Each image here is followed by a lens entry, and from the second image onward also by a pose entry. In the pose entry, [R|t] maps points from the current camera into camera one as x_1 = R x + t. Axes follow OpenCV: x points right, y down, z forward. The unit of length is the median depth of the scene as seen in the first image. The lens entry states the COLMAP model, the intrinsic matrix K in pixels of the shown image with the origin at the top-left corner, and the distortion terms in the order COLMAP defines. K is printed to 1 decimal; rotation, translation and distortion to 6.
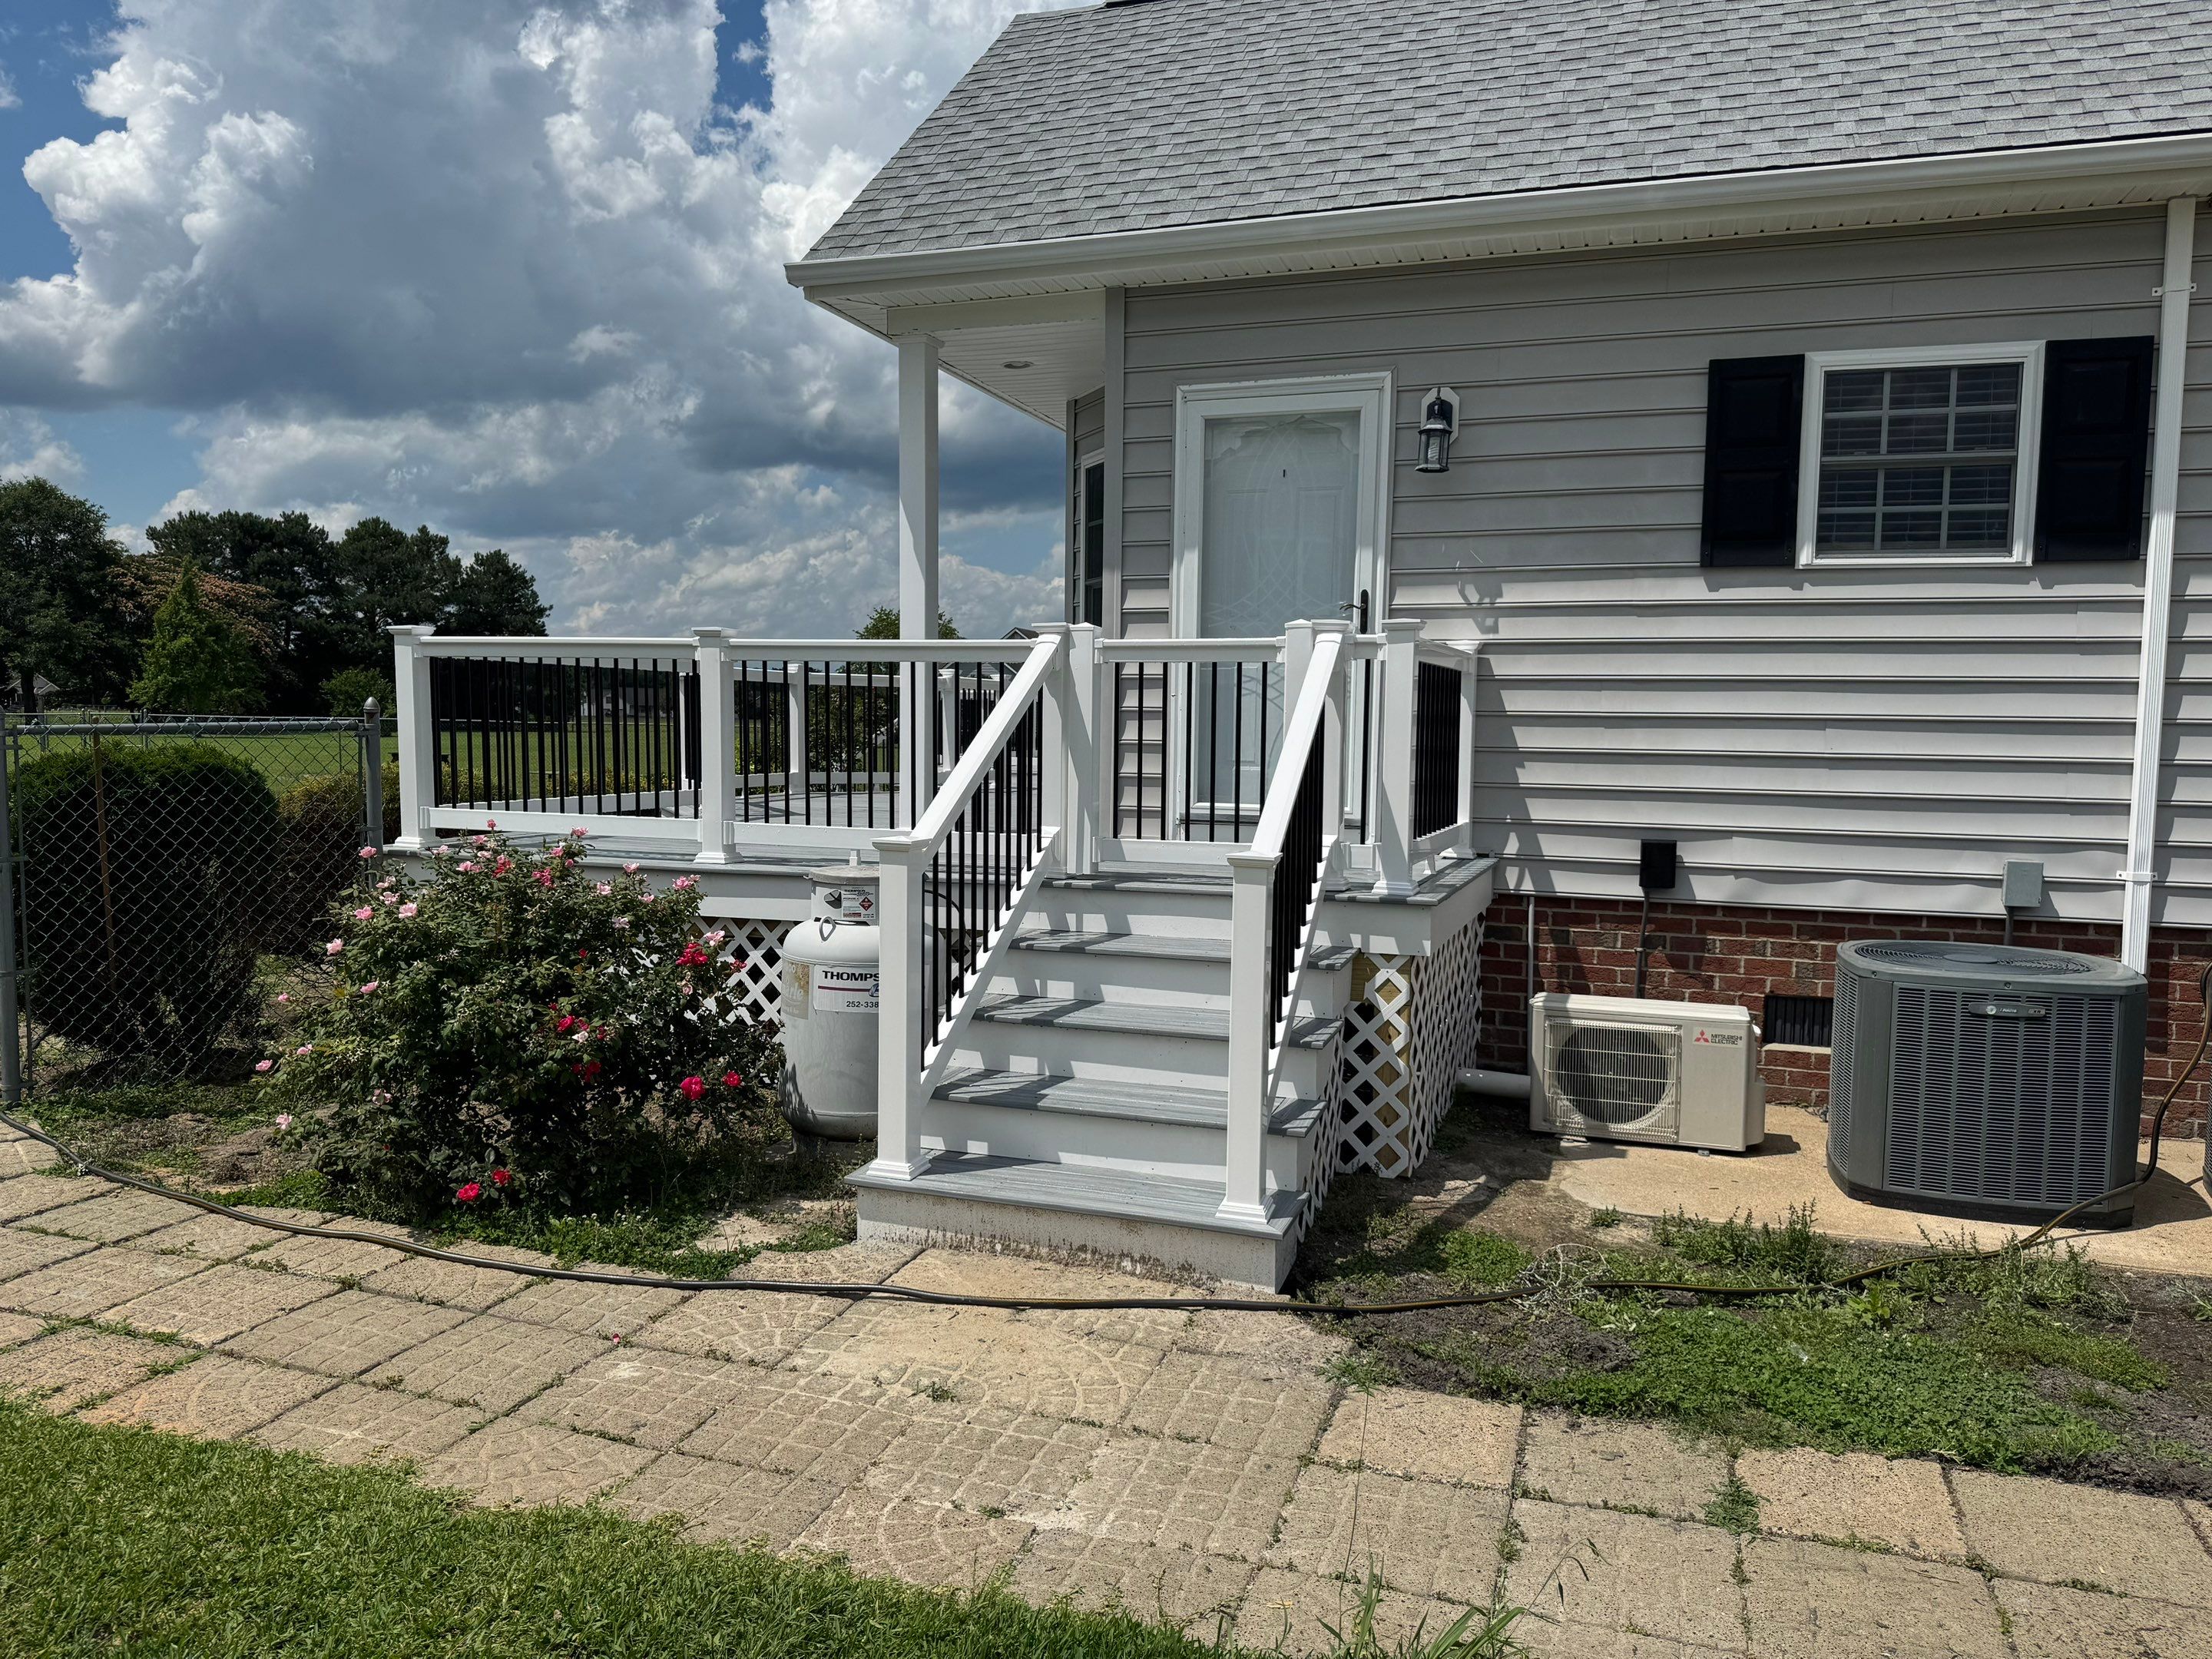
lens RADIAL K [[1538.0, 0, 1106.1], [0, 1538.0, 855.6], [0, 0, 1]] dist [-0.006896, -0.005805]
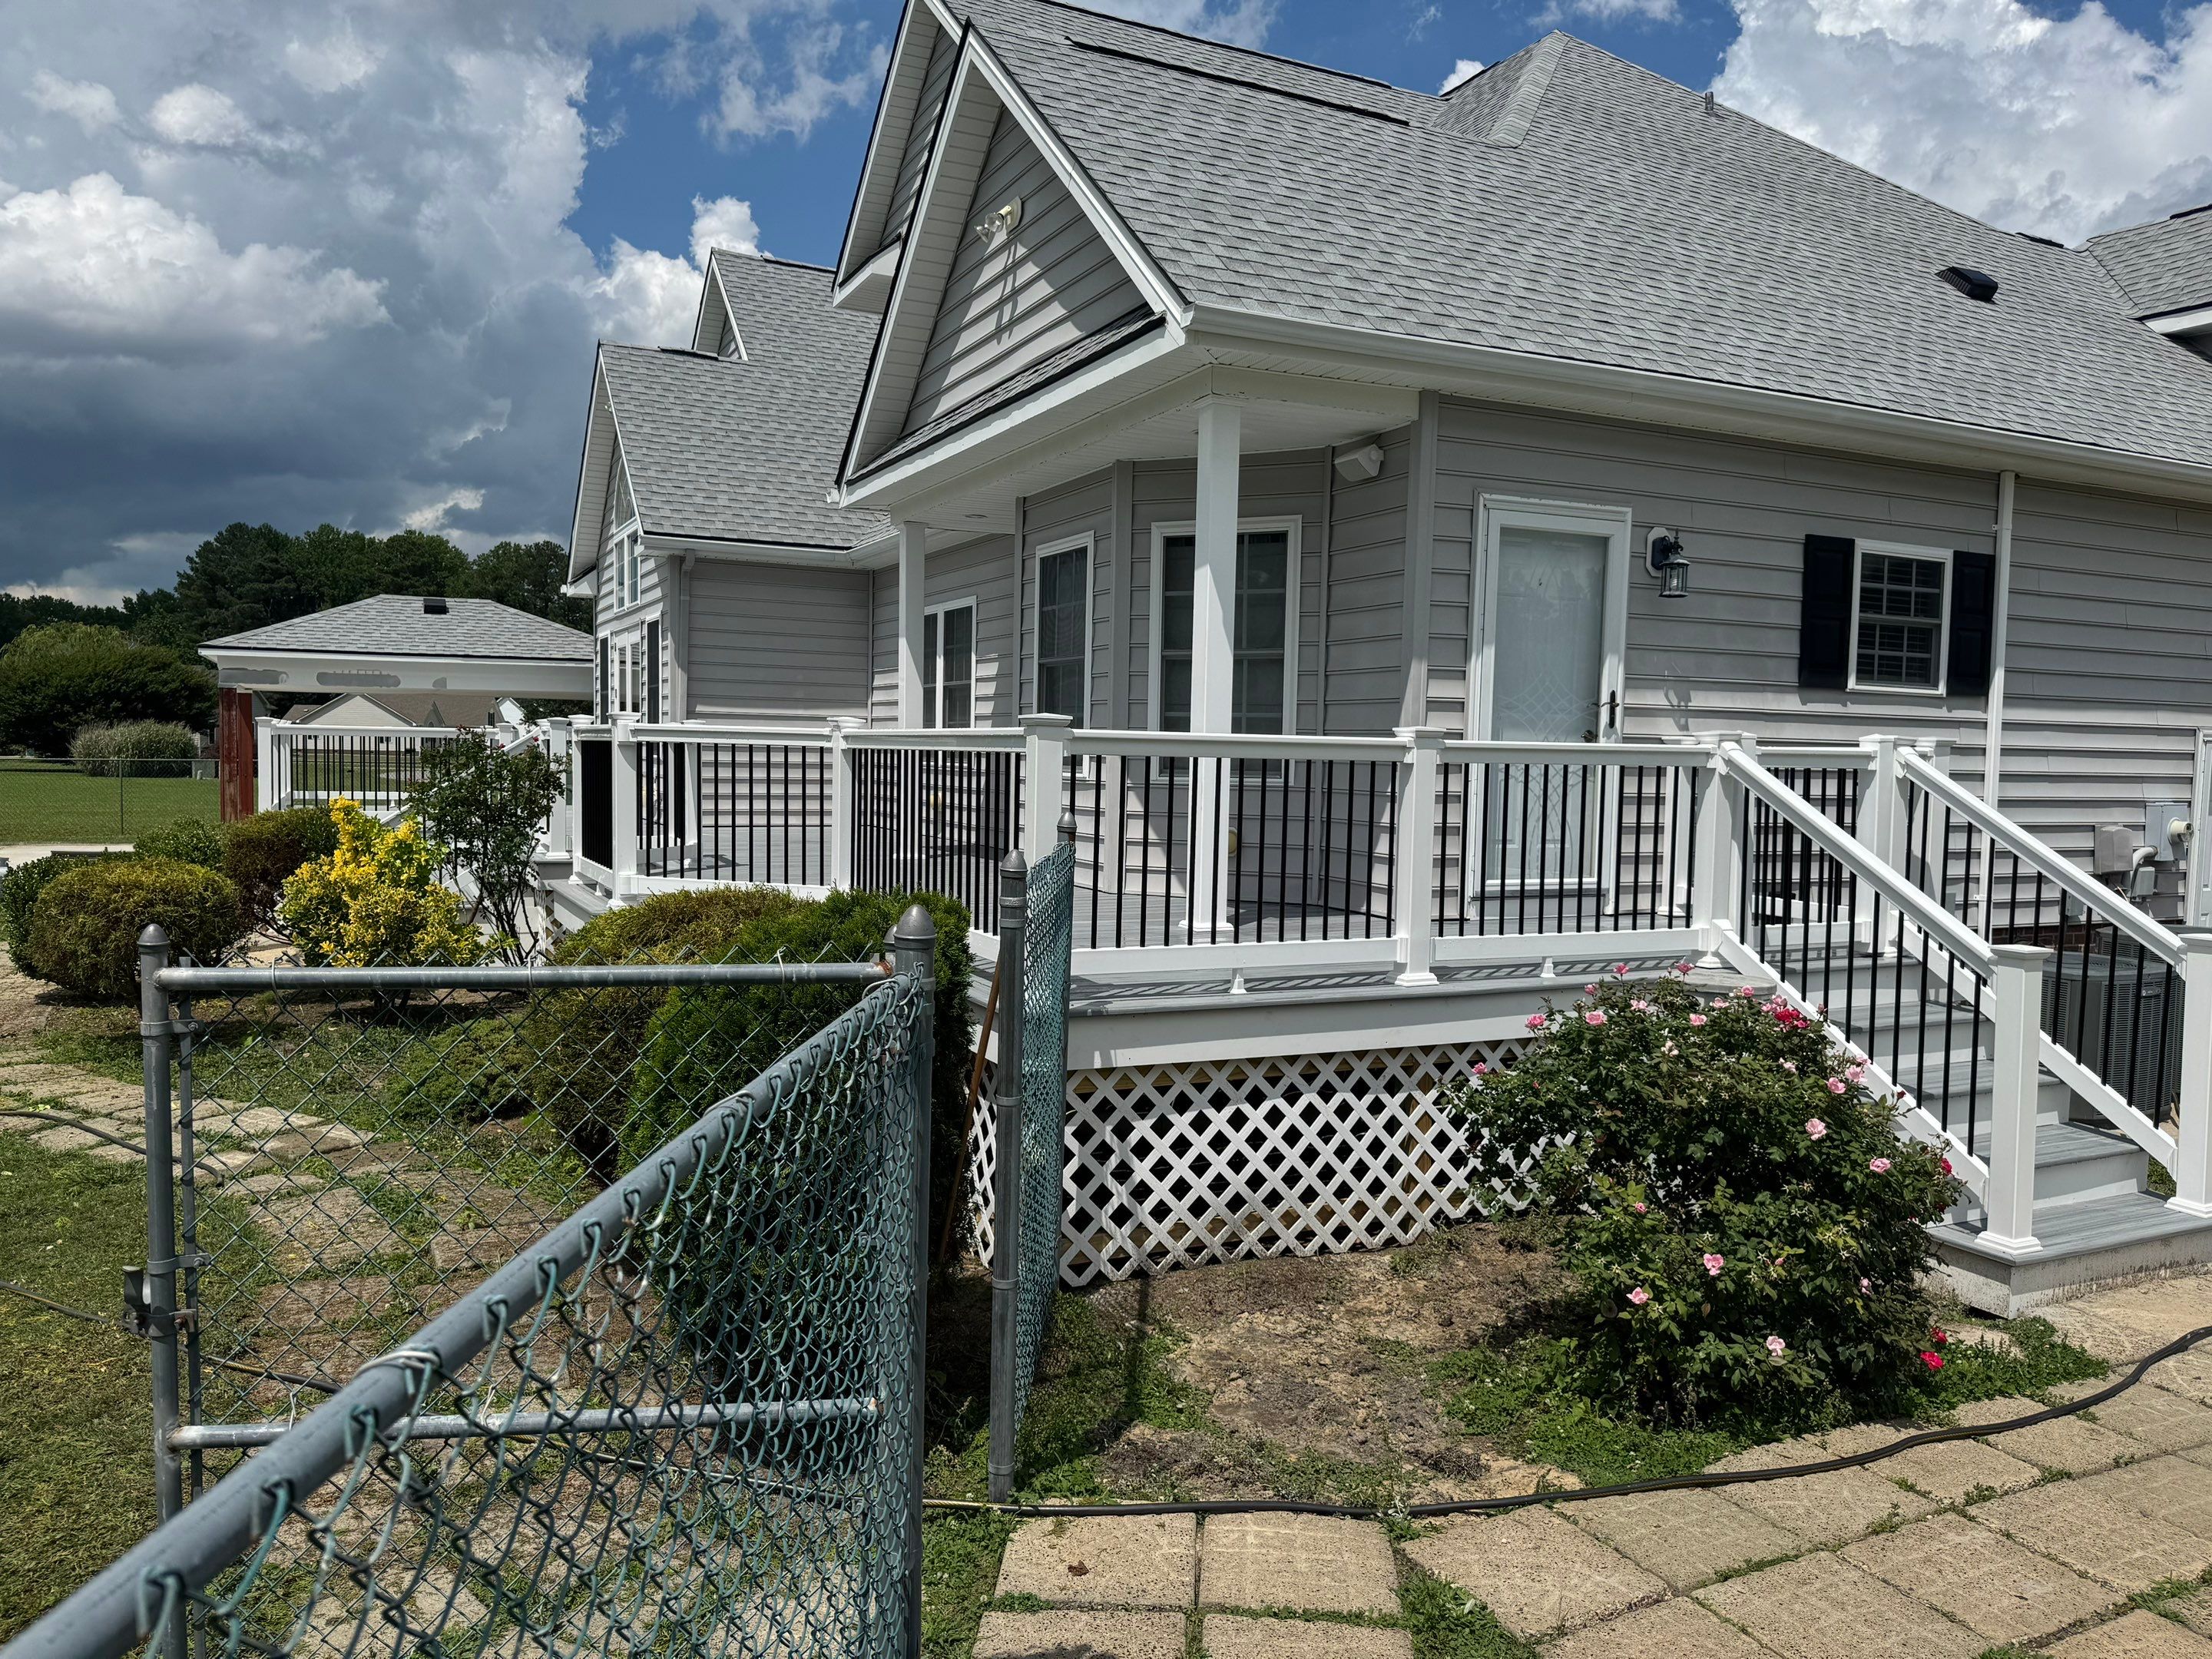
lens RADIAL K [[1577.2, 0, 1106.0], [0, 1577.2, 829.5], [0, 0, 1]] dist [0.004843, 0.003614]
pose [[0.707086, -0.035394, 0.706241, -1.041952], [0.046786, 0.998900, 0.003220, -0.099013], [-0.705578, 0.030765, 0.707964, 0.467891]]
